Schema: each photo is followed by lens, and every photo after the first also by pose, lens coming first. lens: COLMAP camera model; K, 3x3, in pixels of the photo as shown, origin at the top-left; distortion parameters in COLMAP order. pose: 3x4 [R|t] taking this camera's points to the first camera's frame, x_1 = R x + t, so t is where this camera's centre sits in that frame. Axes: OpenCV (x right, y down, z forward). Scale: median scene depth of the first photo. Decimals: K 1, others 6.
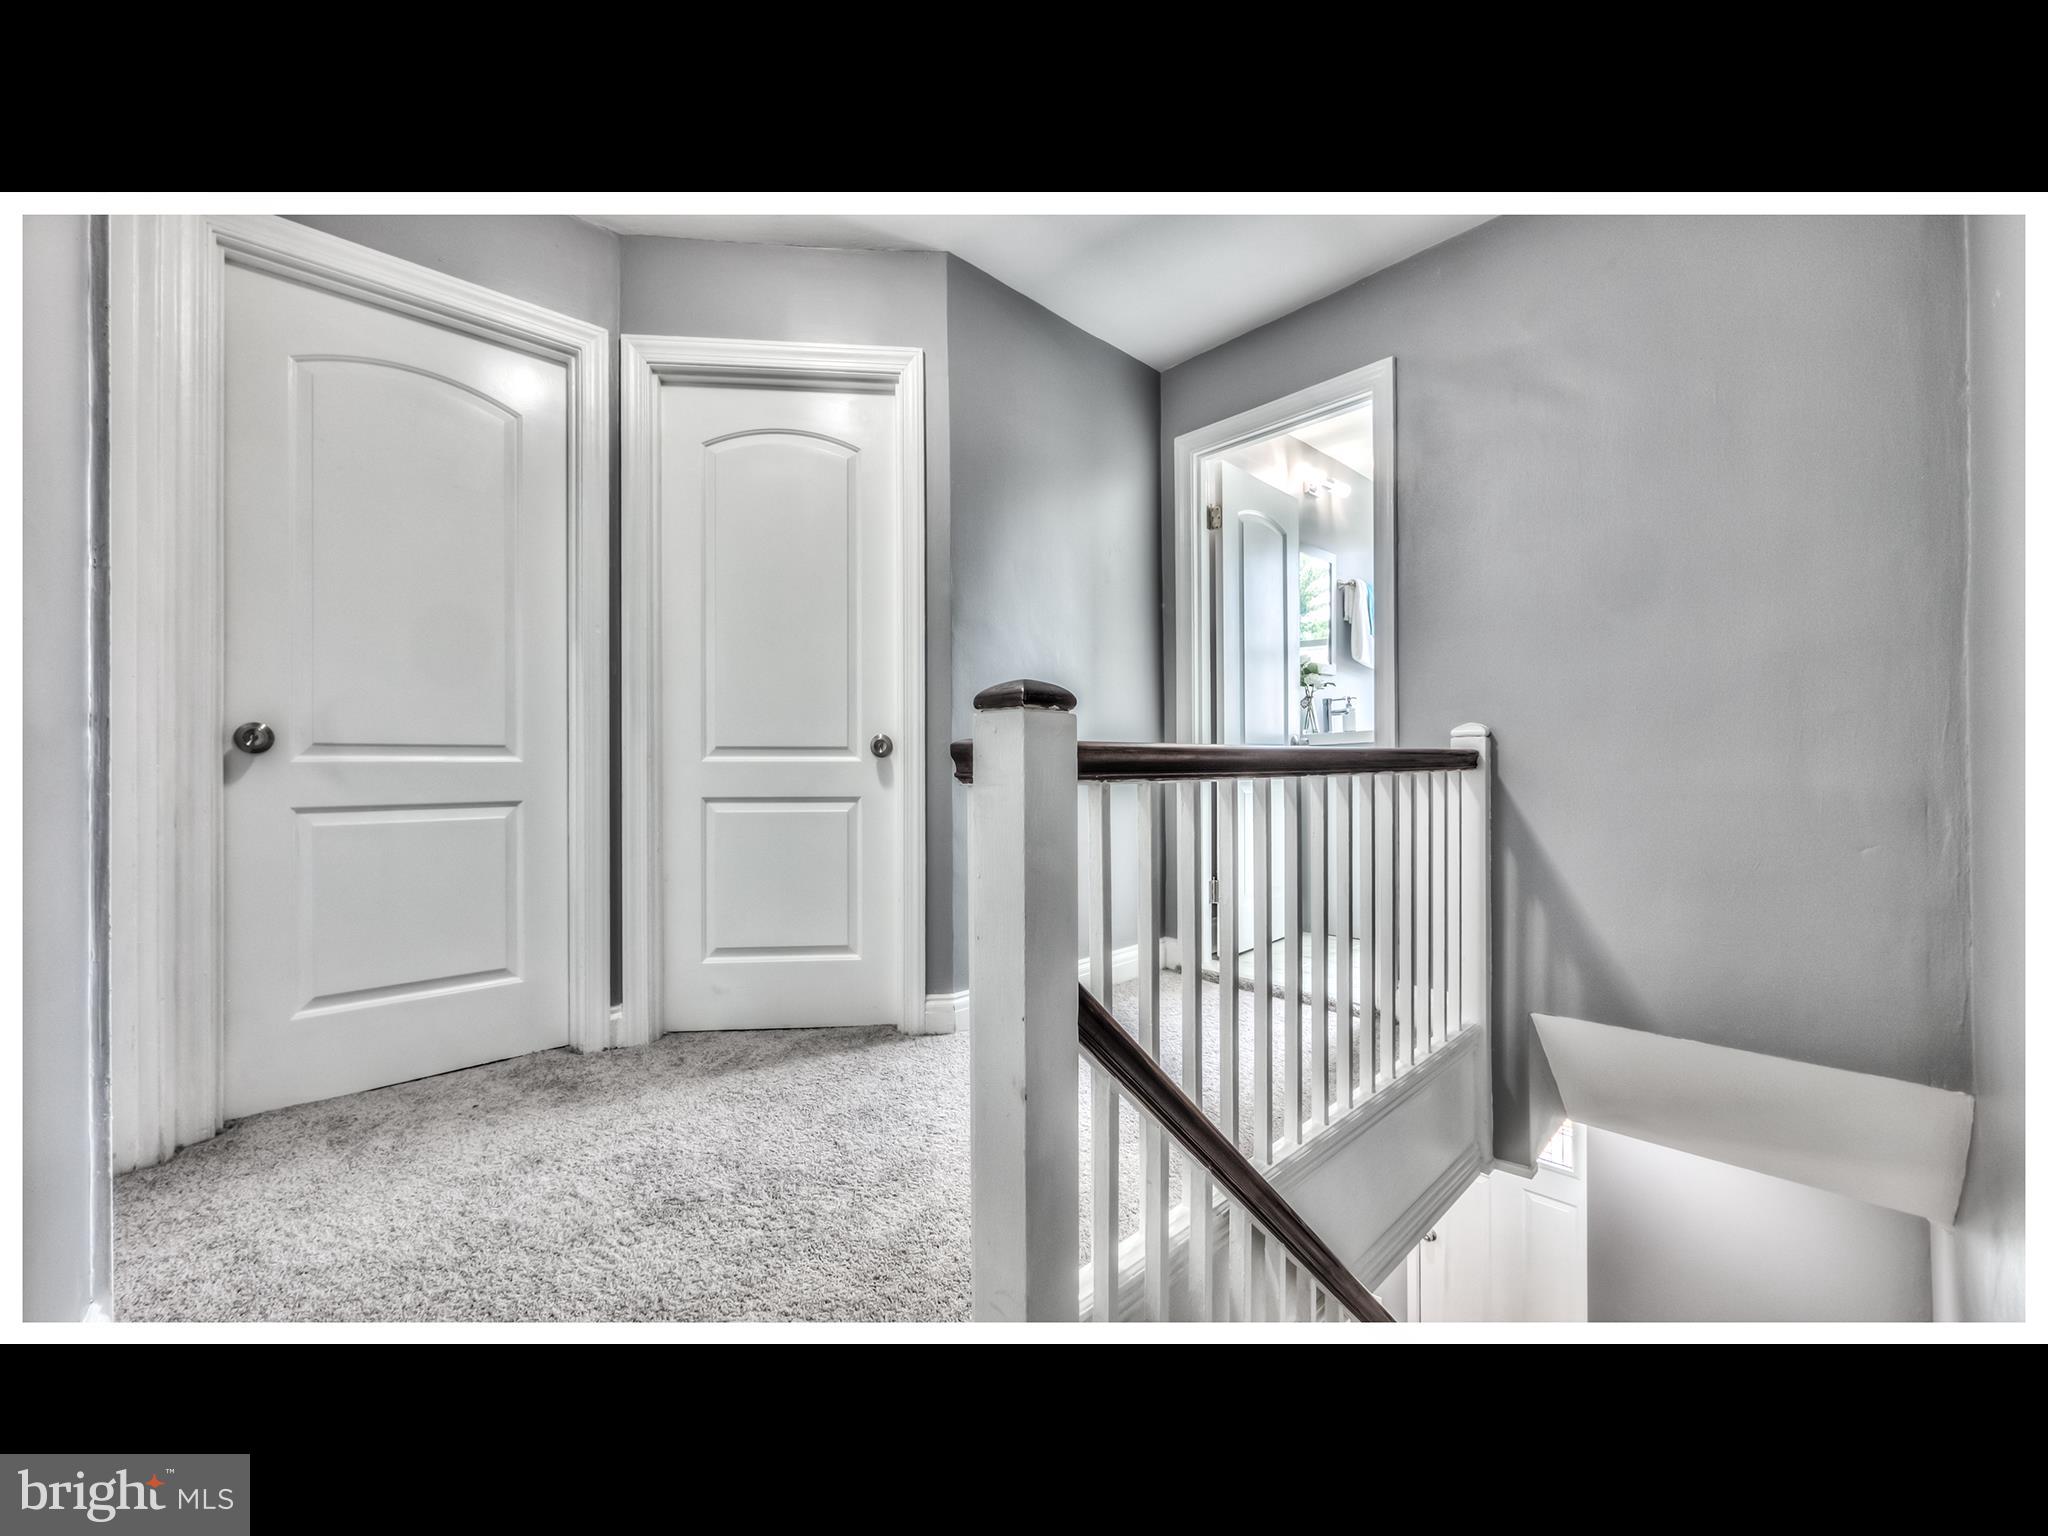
lens RADIAL K [[783.3, 0, 1003.3], [0, 783.3, 761.7], [0, 0, 1]] dist [0.000135, -0.000015]
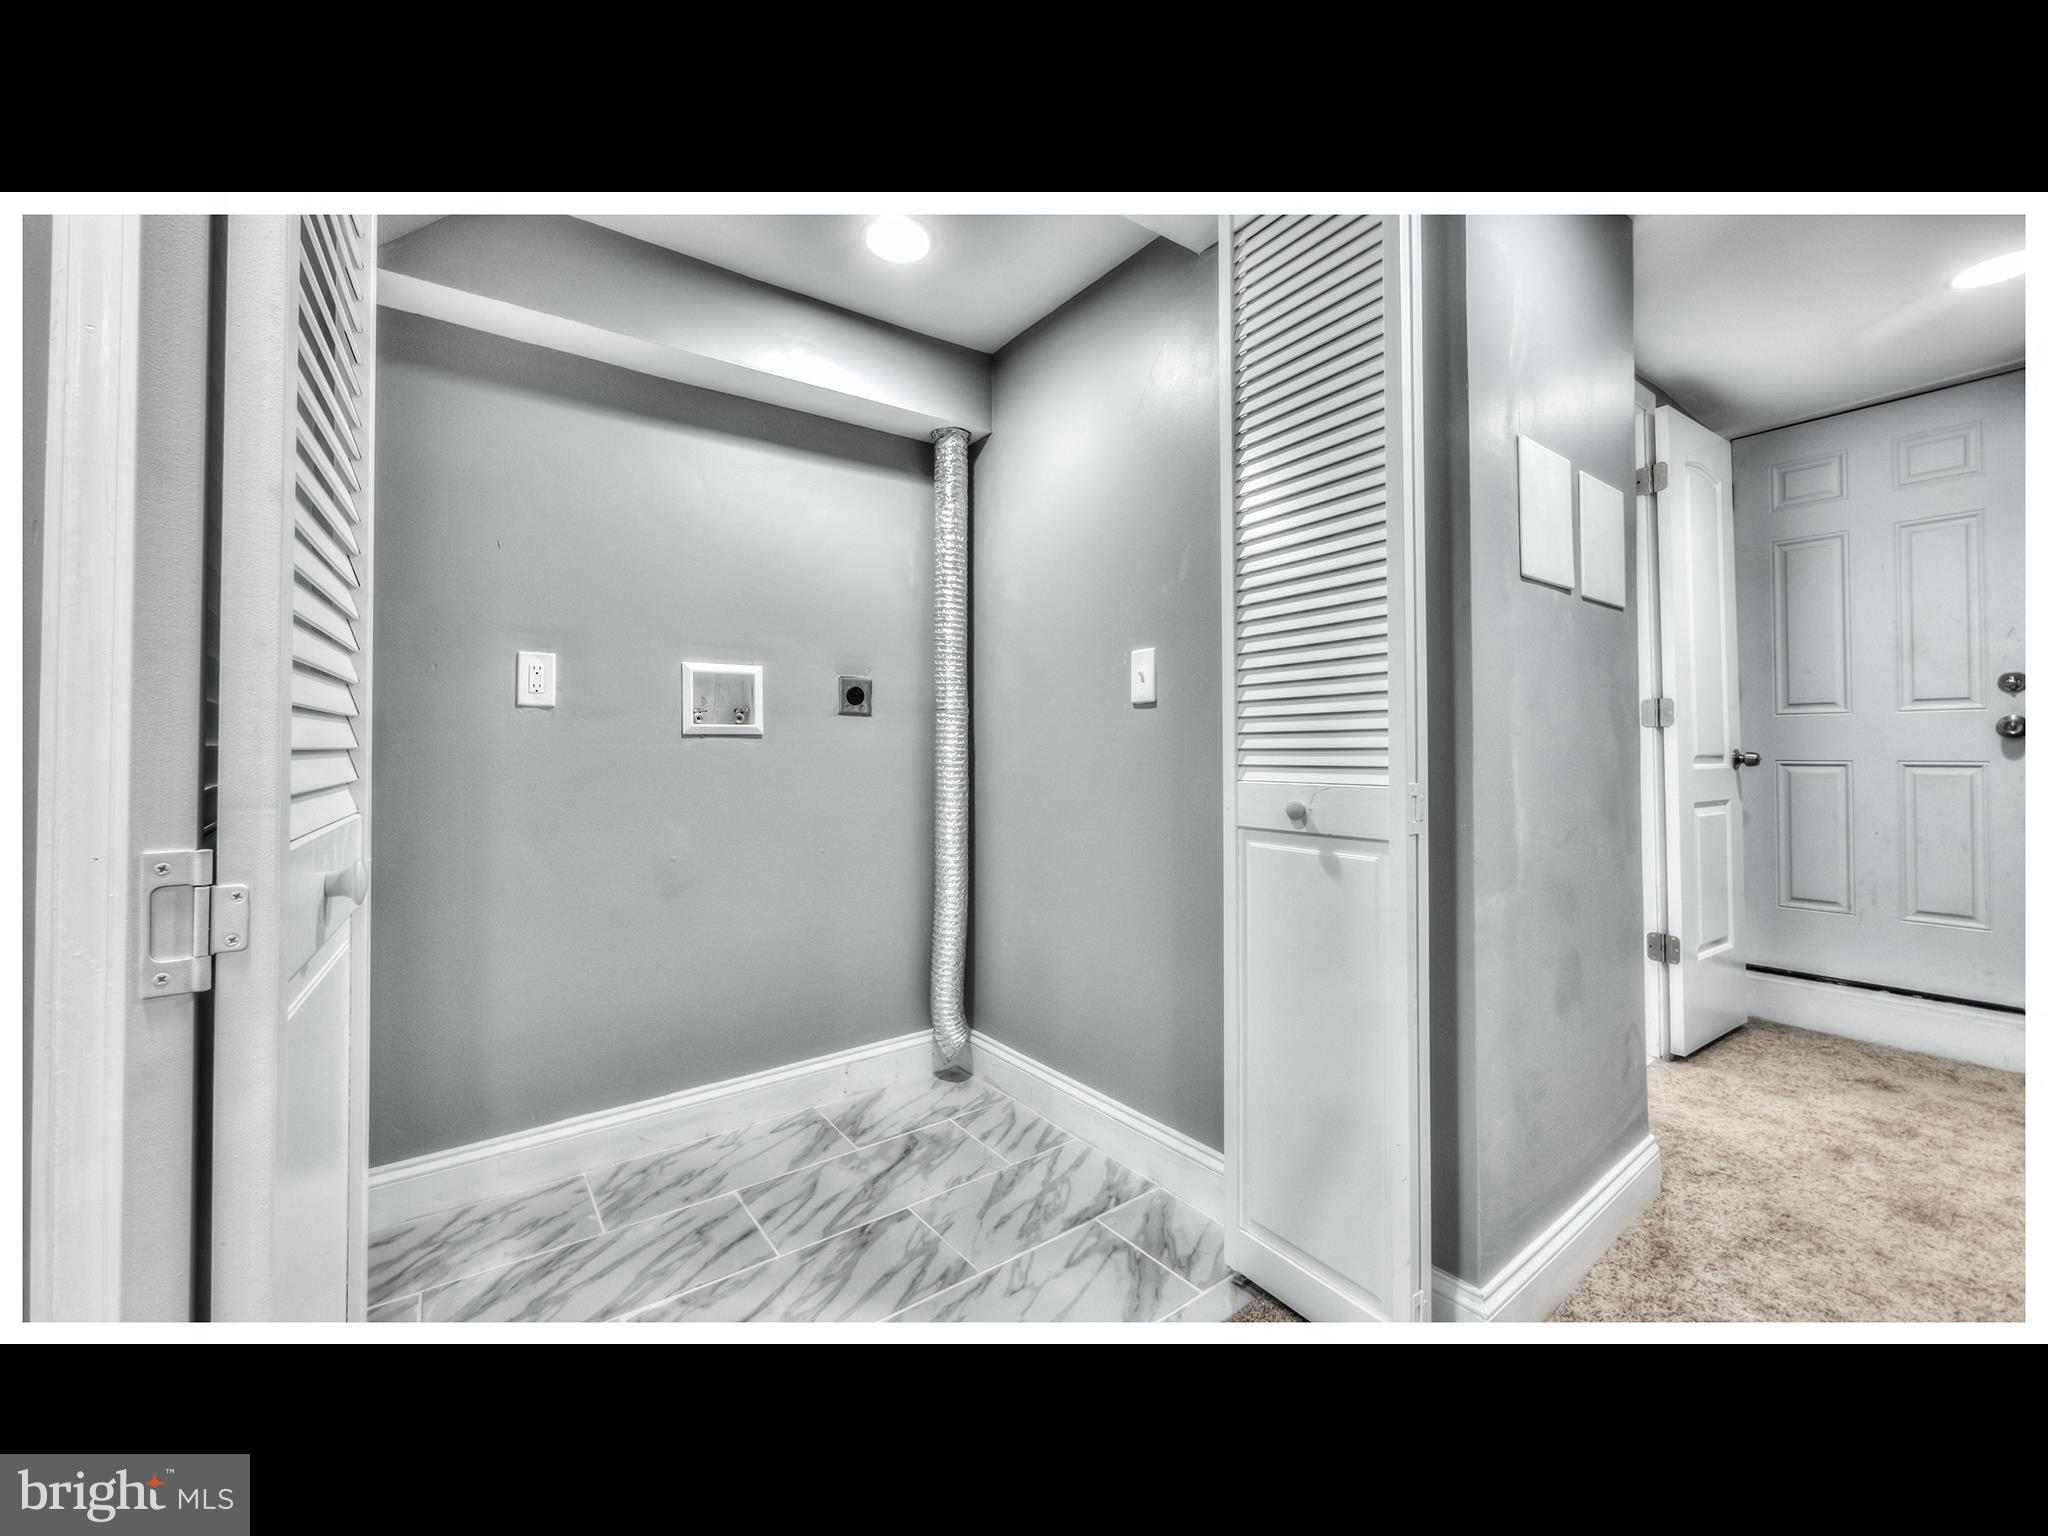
lens RADIAL K [[783.7, 0, 1018.2], [0, 783.7, 765.5], [0, 0, 1]] dist [-0.001082, 0.000074]
pose [[0.999998, 0.000830, 0.001671, 0.006959], [-0.000834, 0.999996, 0.002673, 0.000002], [-0.001669, -0.002674, 0.999995, 0.000003]]
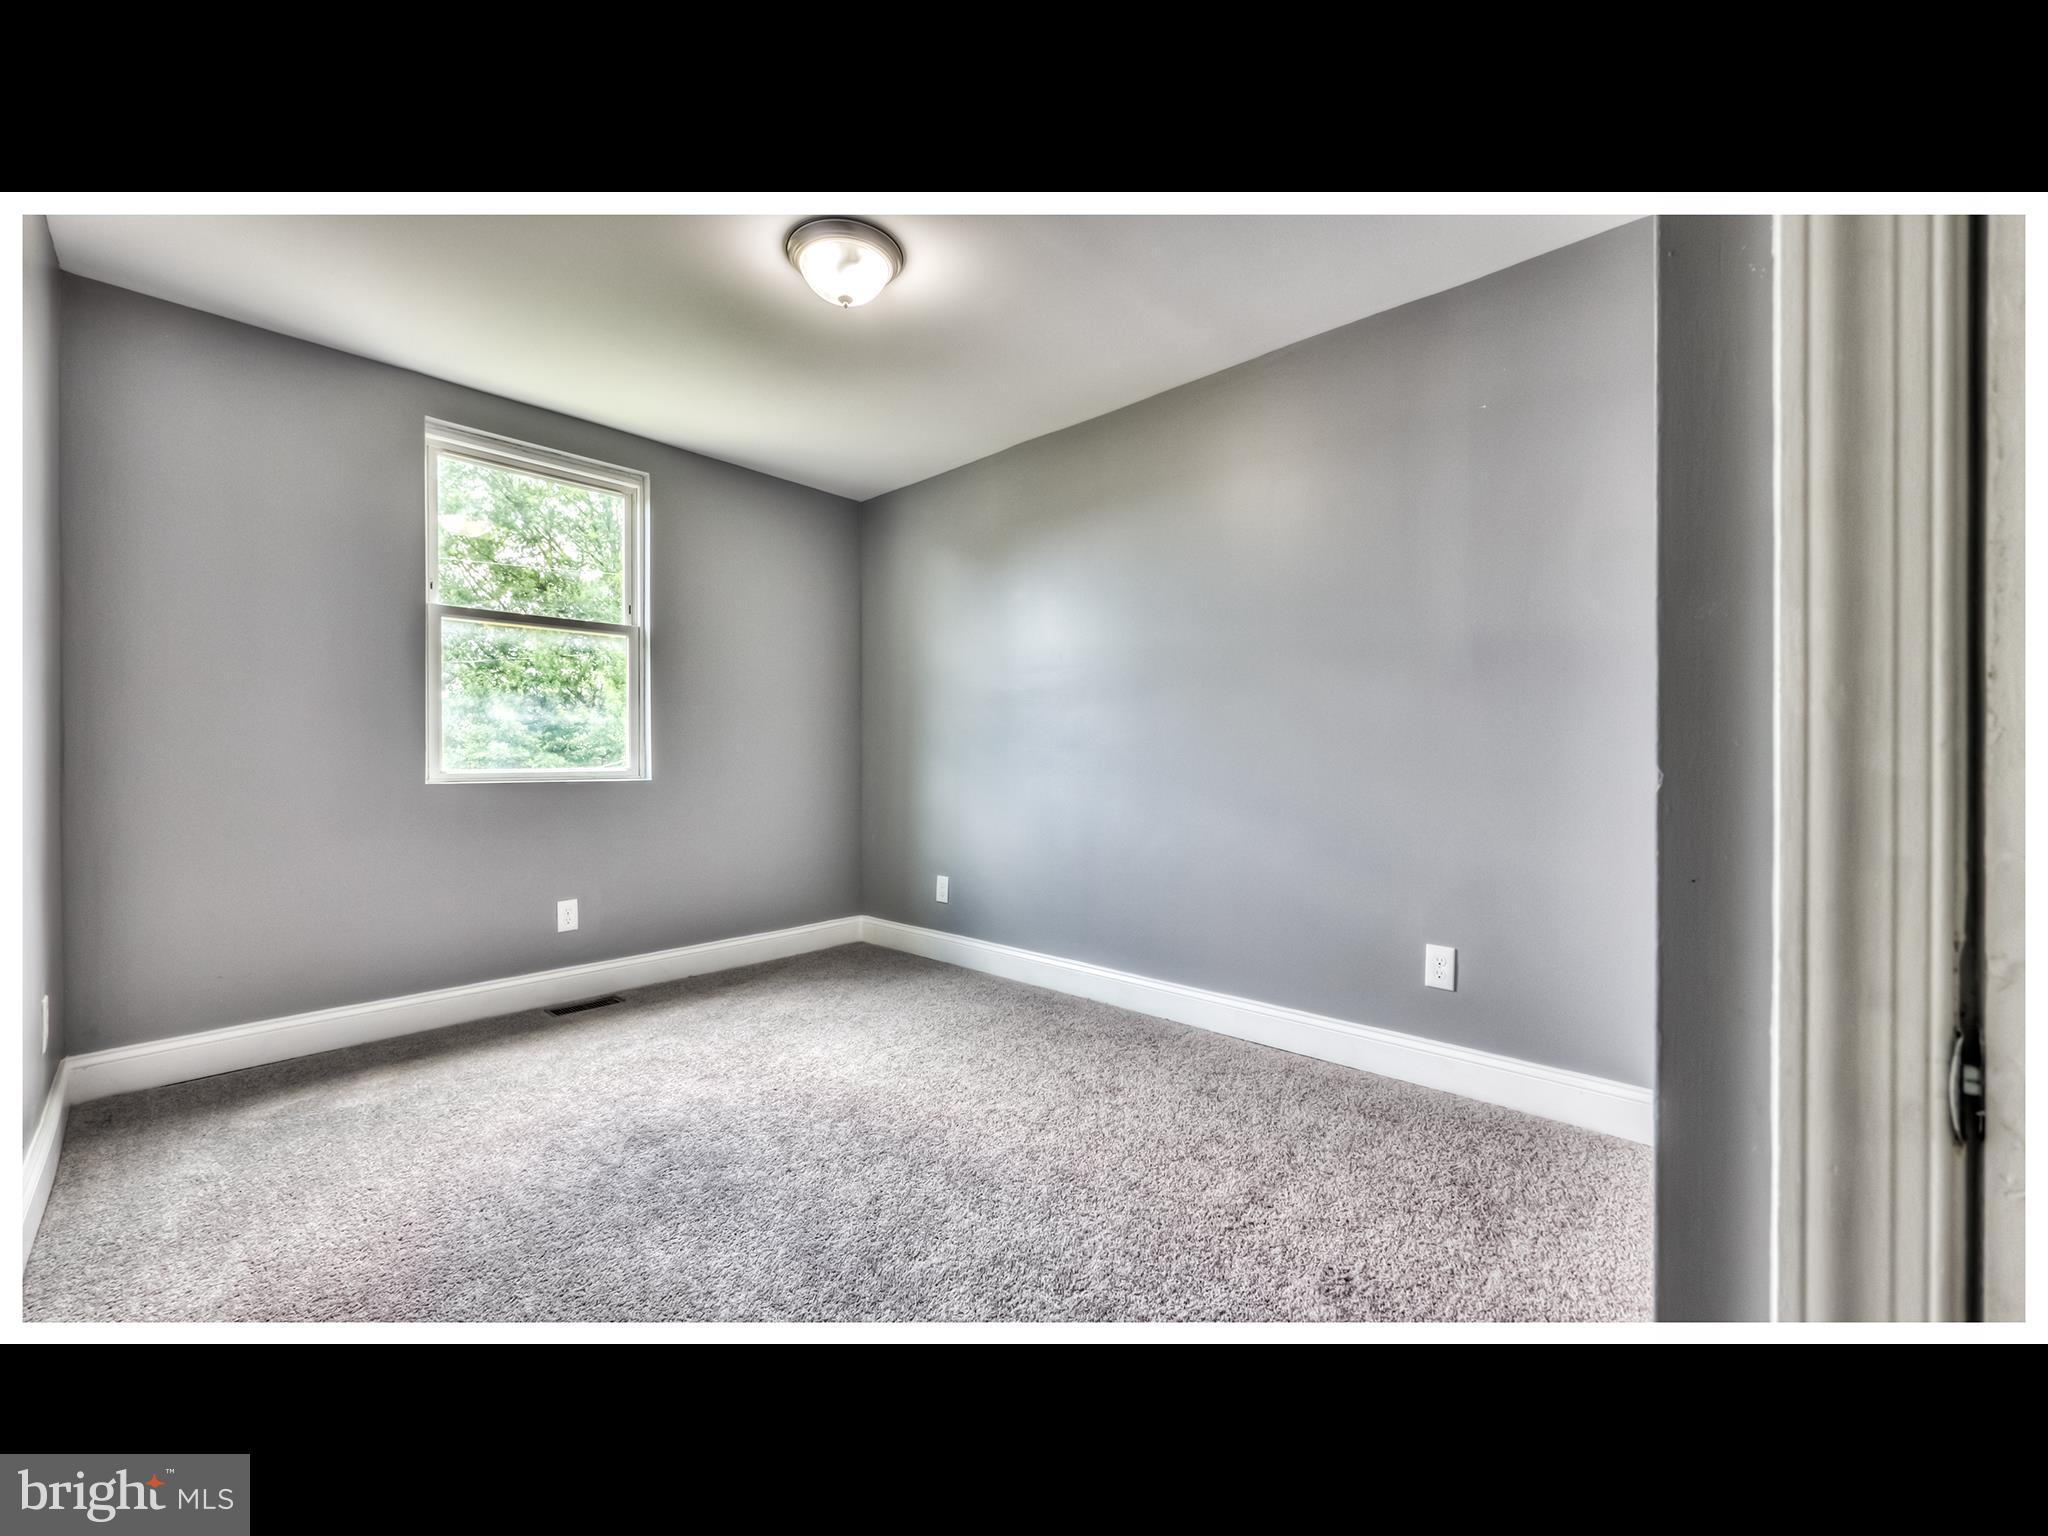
lens RADIAL K [[783.3, 0, 1003.3], [0, 783.3, 761.7], [0, 0, 1]] dist [0.000135, -0.000015]
pose [[0.999998, 0.000915, 0.001596, -0.916178], [-0.000915, 1.000000, -0.000035, 0.000347], [-0.001596, 0.000033, 0.999999, 0.000978]]
